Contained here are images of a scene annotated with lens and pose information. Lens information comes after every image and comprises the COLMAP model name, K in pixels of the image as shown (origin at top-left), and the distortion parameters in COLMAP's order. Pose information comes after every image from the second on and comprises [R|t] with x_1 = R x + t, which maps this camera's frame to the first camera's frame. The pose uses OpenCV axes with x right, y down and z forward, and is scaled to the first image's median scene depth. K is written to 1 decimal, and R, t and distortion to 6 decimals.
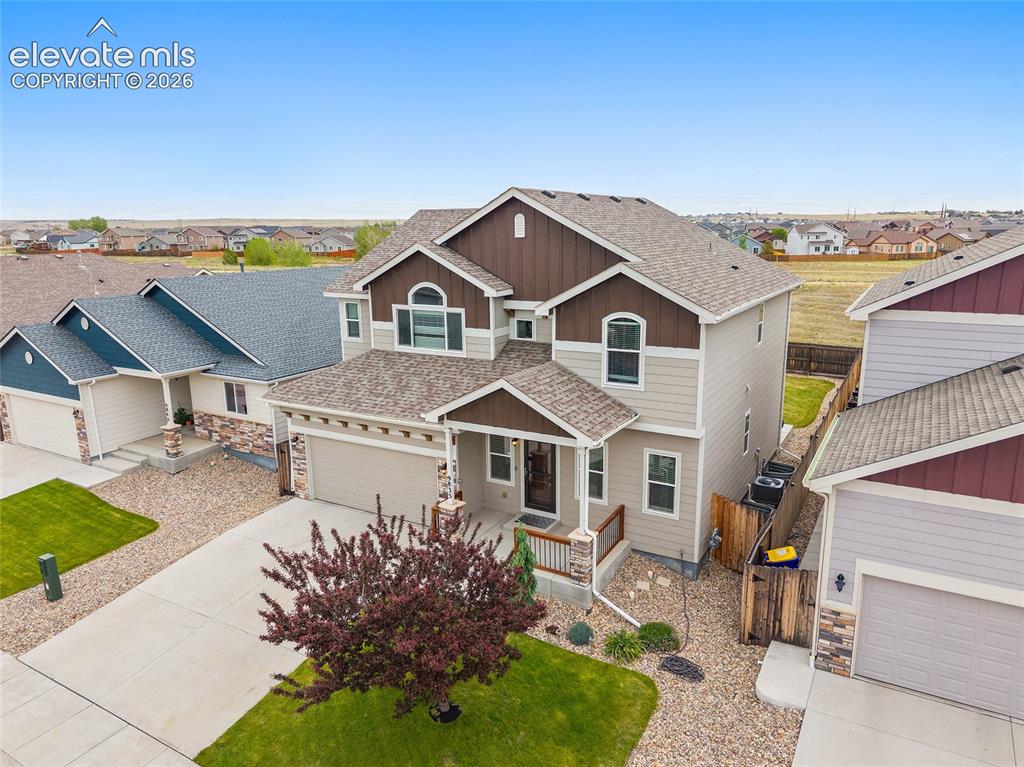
lens RADIAL K [[701.6, 0, 514.5], [0, 701.6, 375.8], [0, 0, 1]] dist [0.019606, -0.002461]
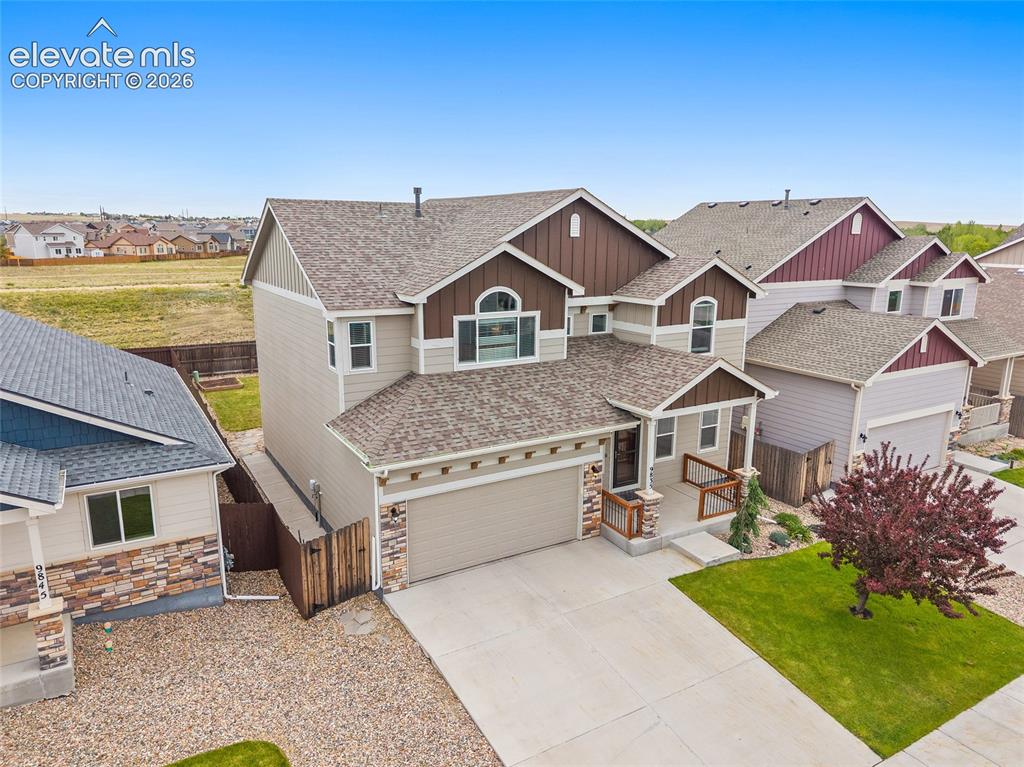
lens RADIAL K [[695.2, 0, 515.3], [0, 695.2, 376.1], [0, 0, 1]] dist [0.018994, -0.020026]
pose [[0.489324, -0.165678, 0.856220, -0.867211], [0.165966, 0.981537, 0.095078, -0.098921], [-0.856164, 0.095579, 0.507787, 0.527504]]
